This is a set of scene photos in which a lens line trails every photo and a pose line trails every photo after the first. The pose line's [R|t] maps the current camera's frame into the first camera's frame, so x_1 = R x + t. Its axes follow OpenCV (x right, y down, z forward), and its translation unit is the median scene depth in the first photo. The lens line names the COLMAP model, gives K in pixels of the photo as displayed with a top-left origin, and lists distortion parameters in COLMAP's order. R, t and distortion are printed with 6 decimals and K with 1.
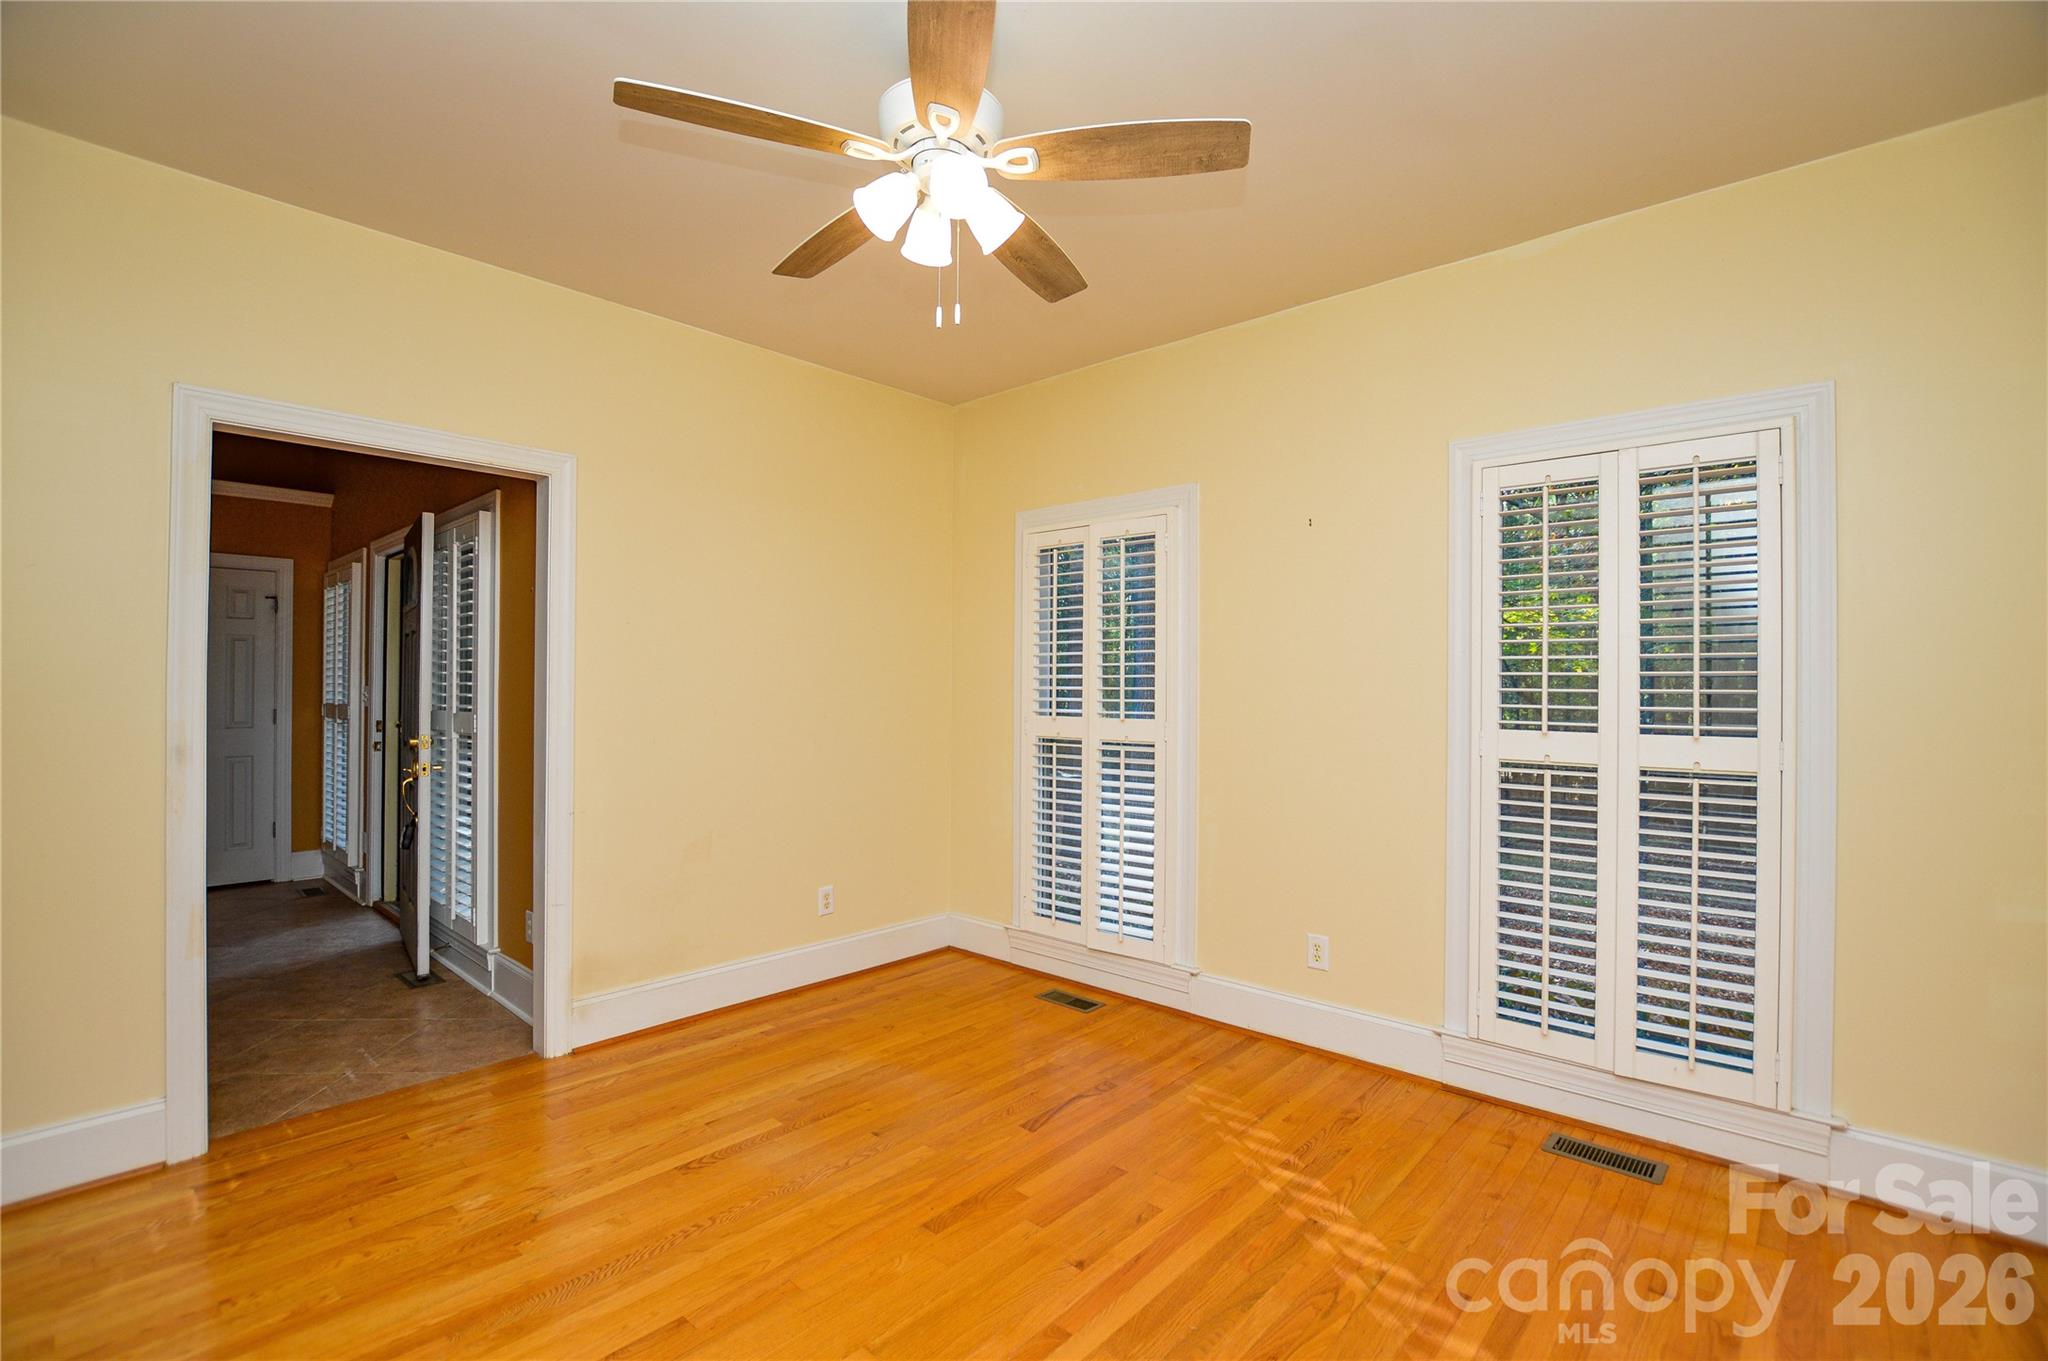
lens RADIAL K [[913.5, 0, 1021.3], [0, 913.5, 679.6], [0, 0, 1]] dist [-0.032388, -0.000065]
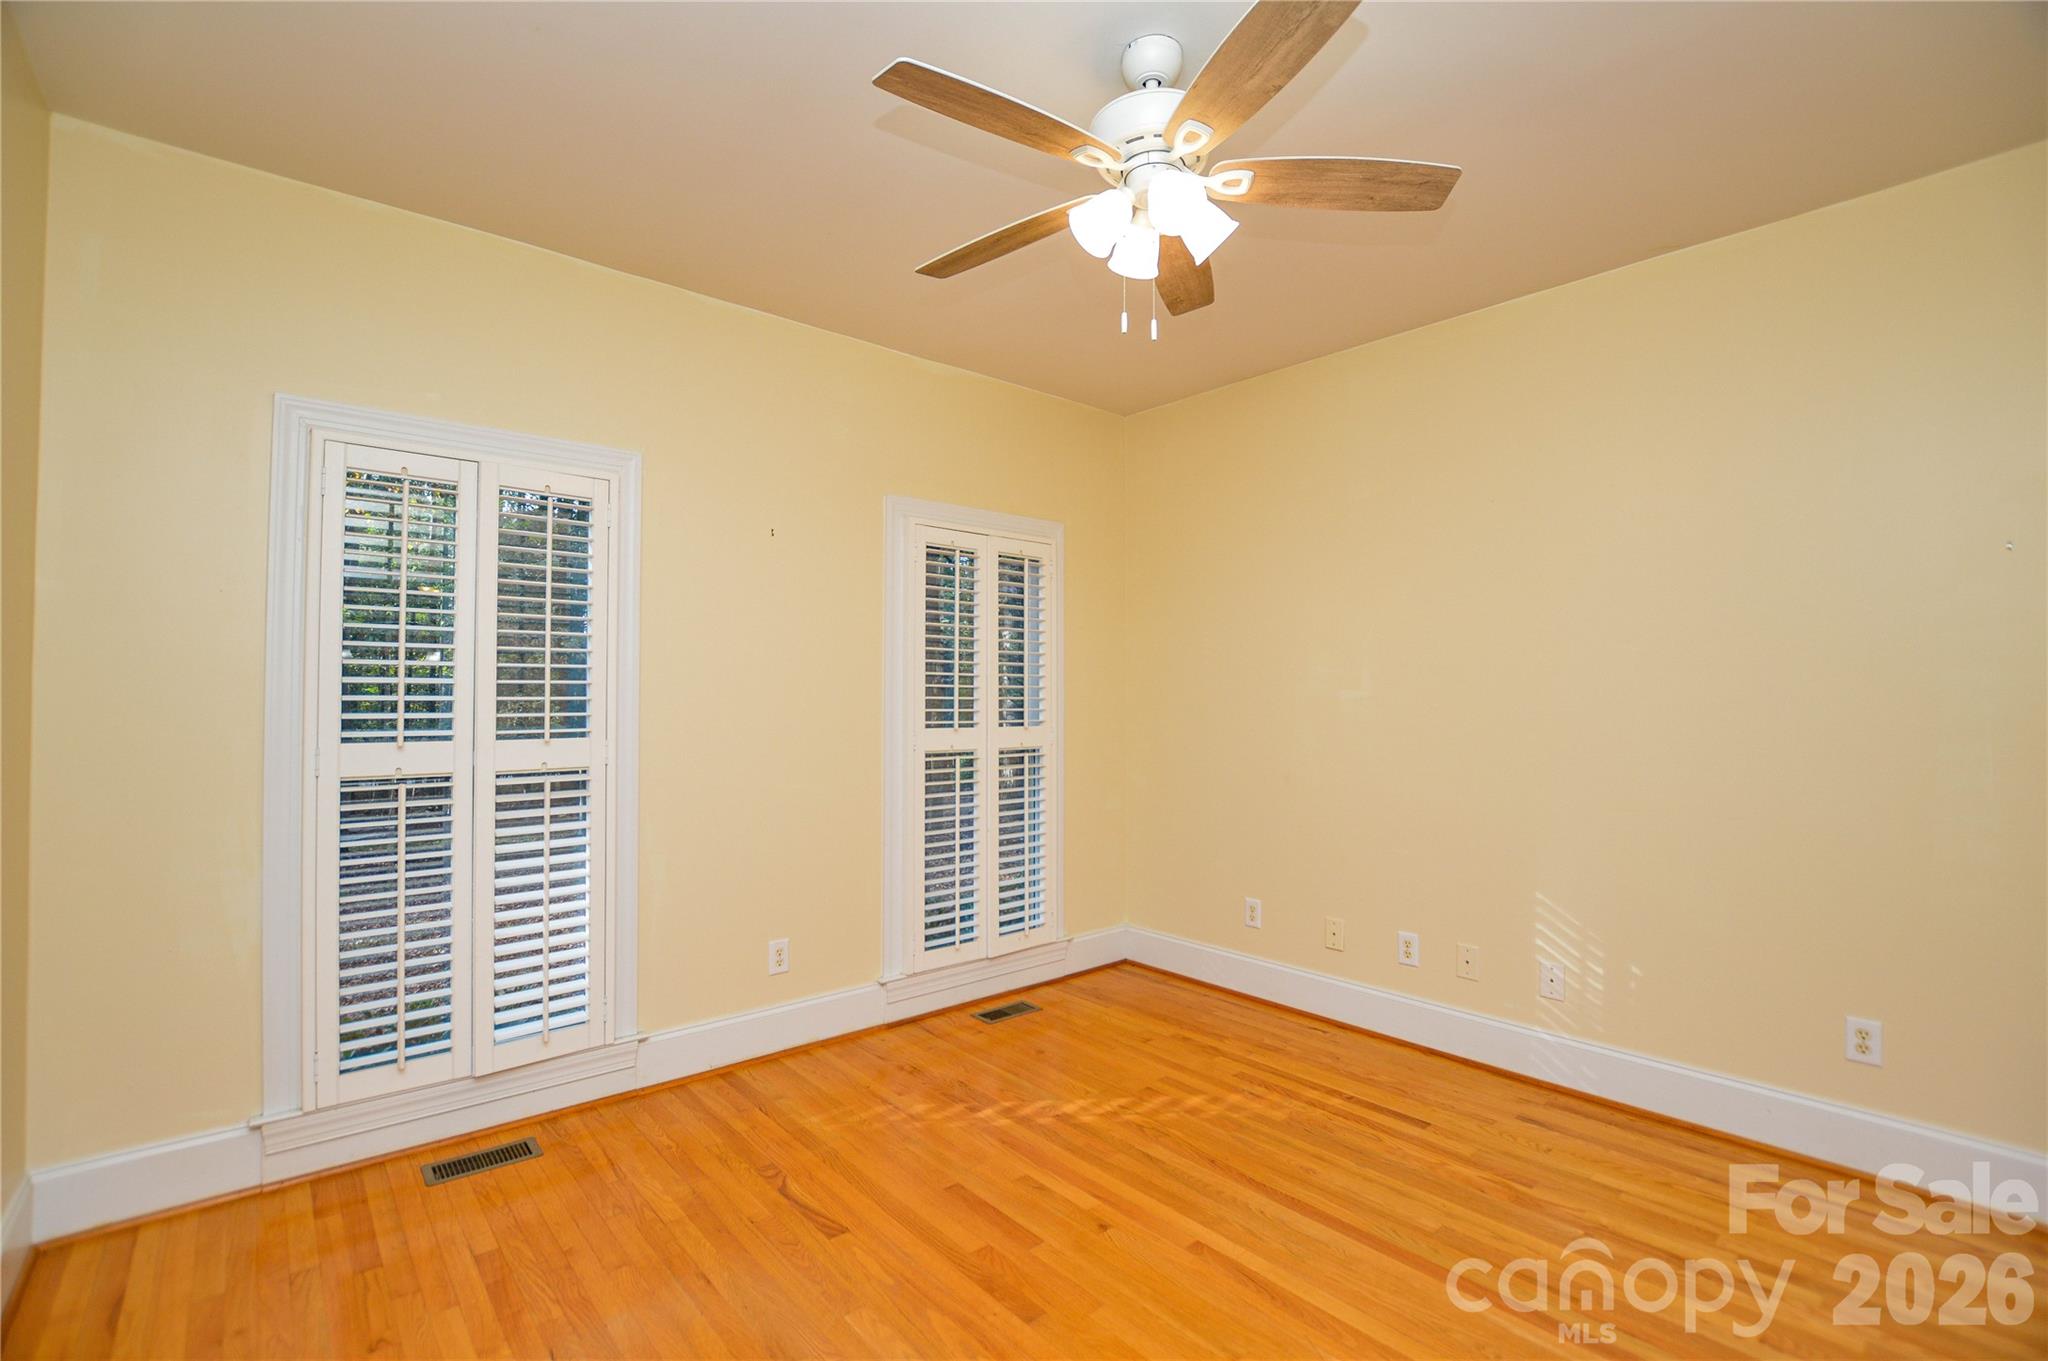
lens RADIAL K [[924.5, 0, 1008.1], [0, 924.5, 676.0], [0, 0, 1]] dist [-0.026316, -0.000026]
pose [[0.121325, 0.018477, 0.992441, -0.579970], [-0.007110, 0.999817, -0.017745, 0.002196], [-0.992587, -0.004904, 0.121434, 0.537242]]
